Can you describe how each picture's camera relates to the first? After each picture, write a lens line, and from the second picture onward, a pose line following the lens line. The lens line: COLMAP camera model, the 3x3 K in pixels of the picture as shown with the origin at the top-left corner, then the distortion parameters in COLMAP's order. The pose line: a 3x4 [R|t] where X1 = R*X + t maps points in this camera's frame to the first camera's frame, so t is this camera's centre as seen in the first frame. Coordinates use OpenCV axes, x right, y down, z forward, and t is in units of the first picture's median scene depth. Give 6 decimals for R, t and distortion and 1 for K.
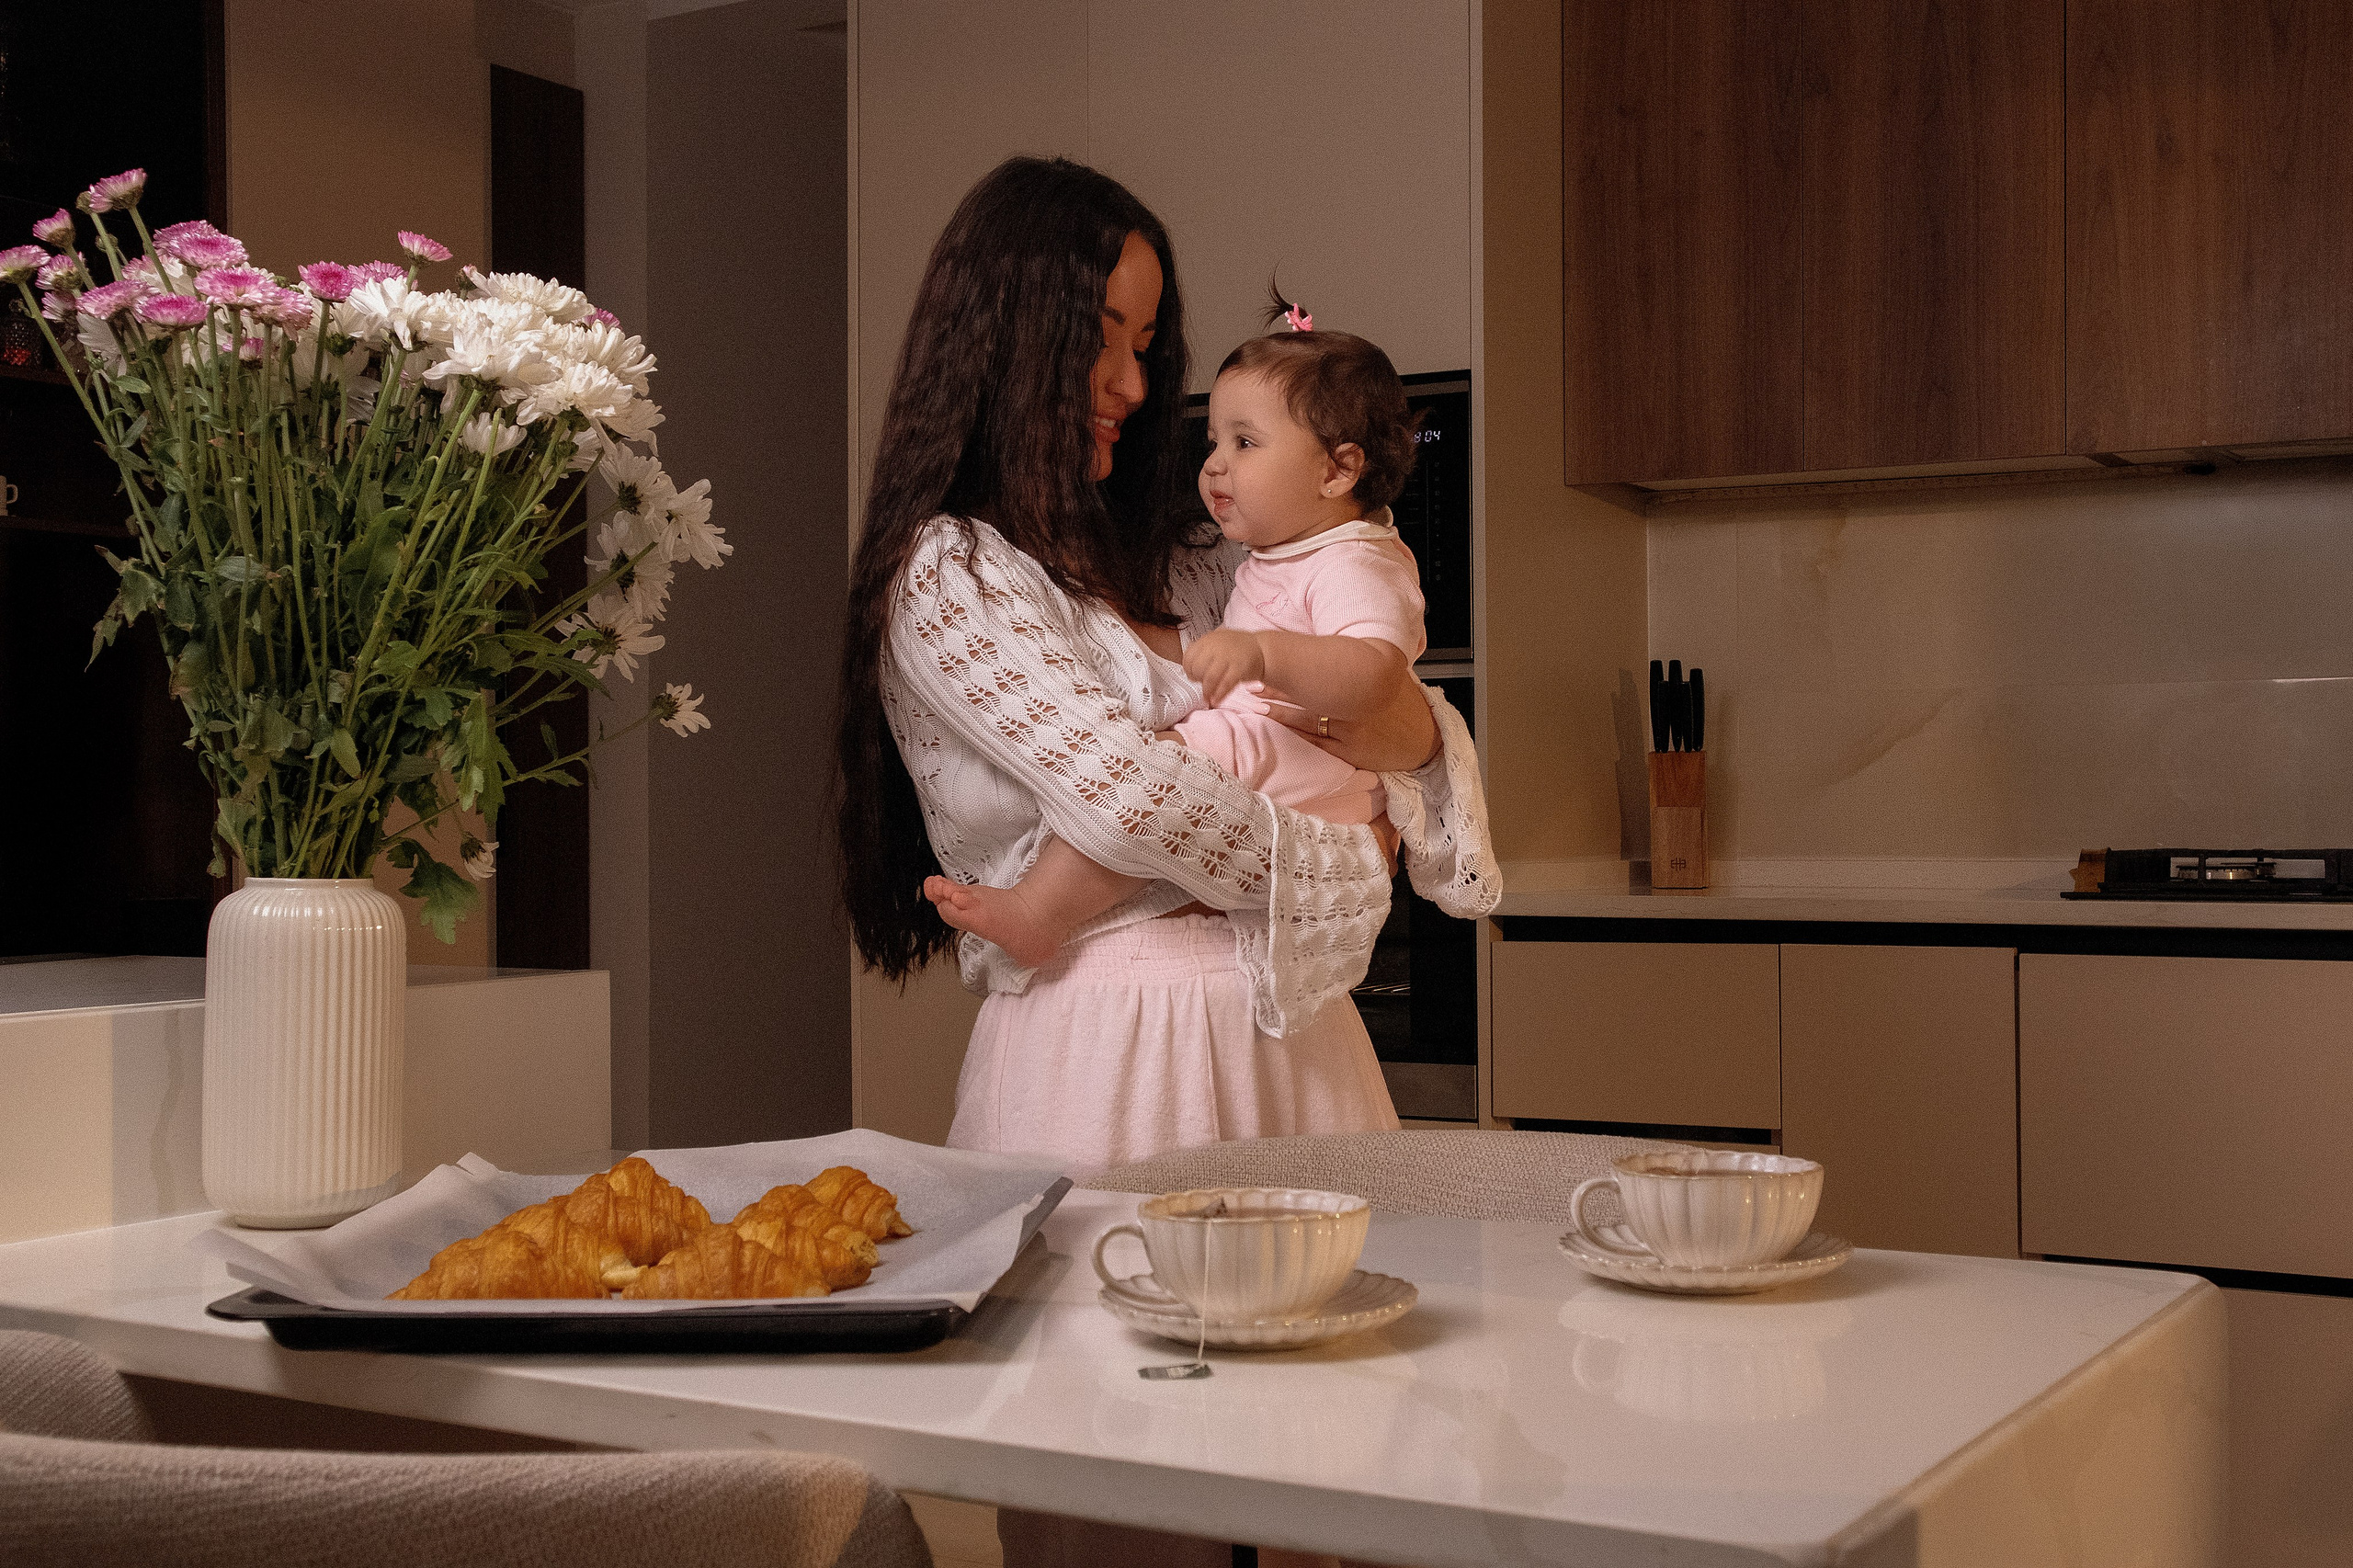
lens RADIAL K [[2685.8, 0, 1191.6], [0, 2685.8, 780.4], [0, 0, 1]] dist [-0.036917, 0.000000]
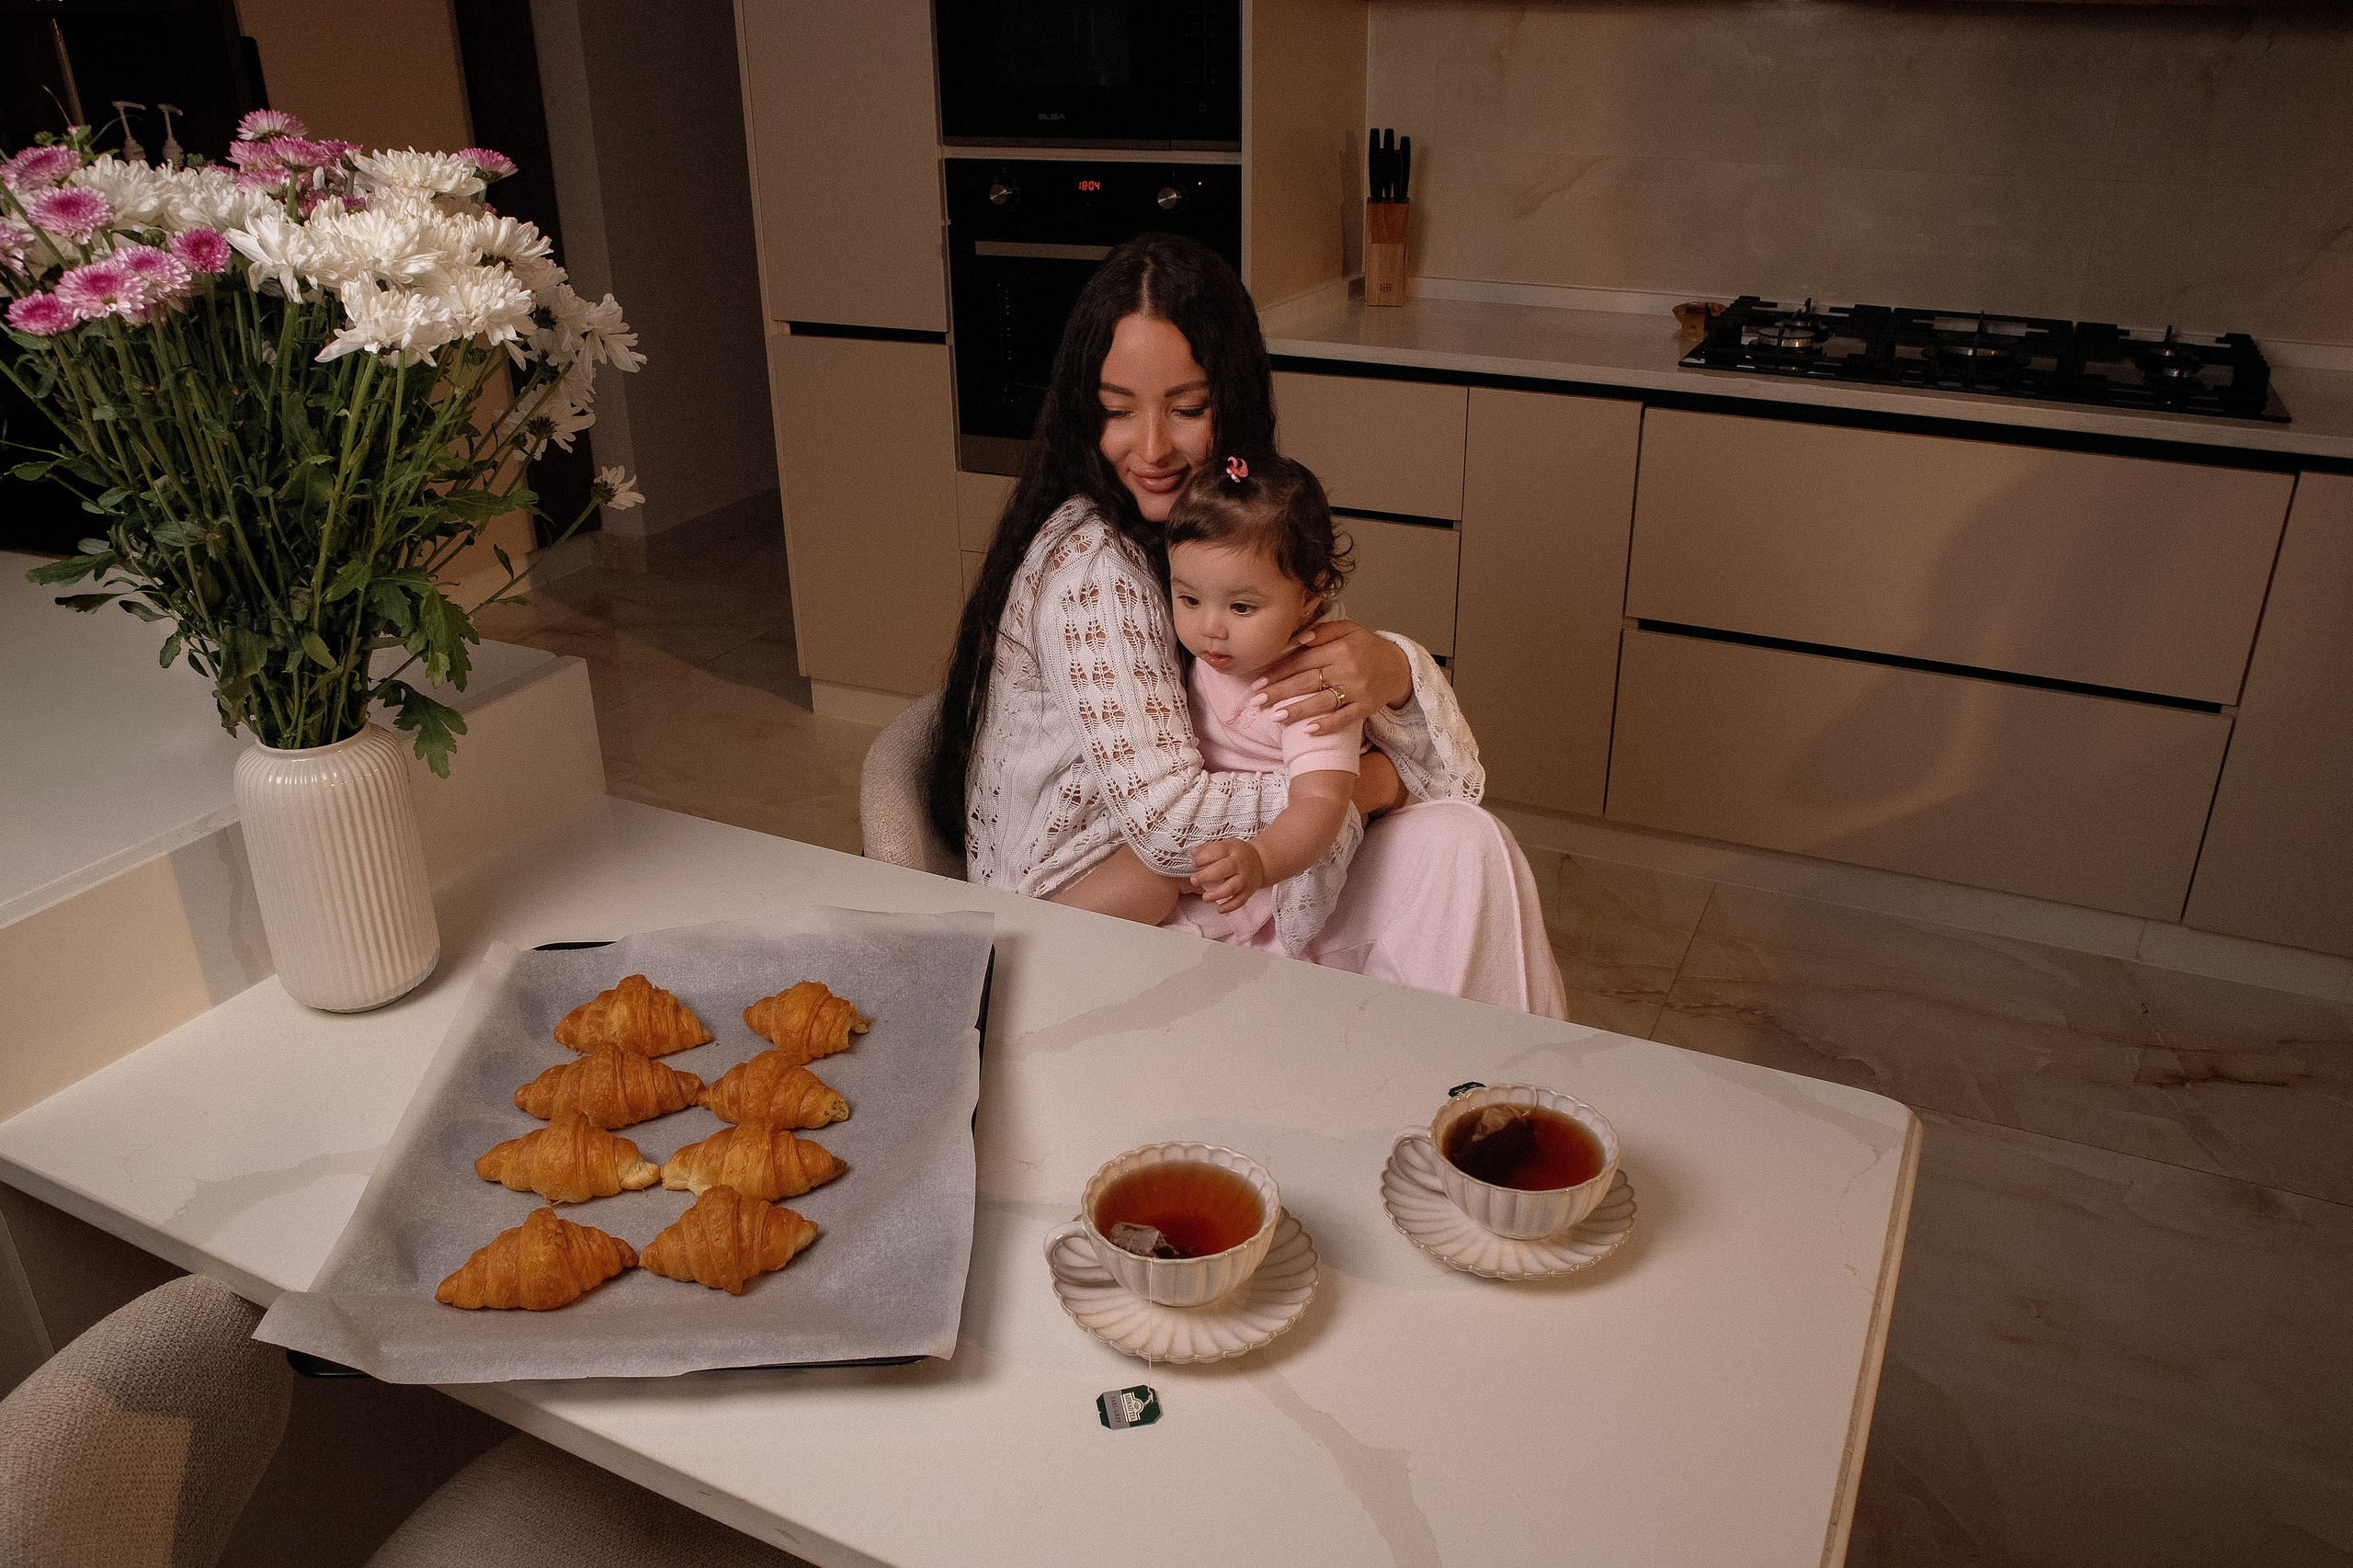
lens RADIAL K [[1725.4, 0, 1155.0], [0, 1725.4, 792.1], [0, 0, 1]] dist [-0.092587, 0.031827]
pose [[0.995846, -0.045298, 0.078988, -0.029306], [0.007621, 0.905895, 0.423434, -0.240341], [-0.090735, -0.421073, 0.902477, 0.303592]]
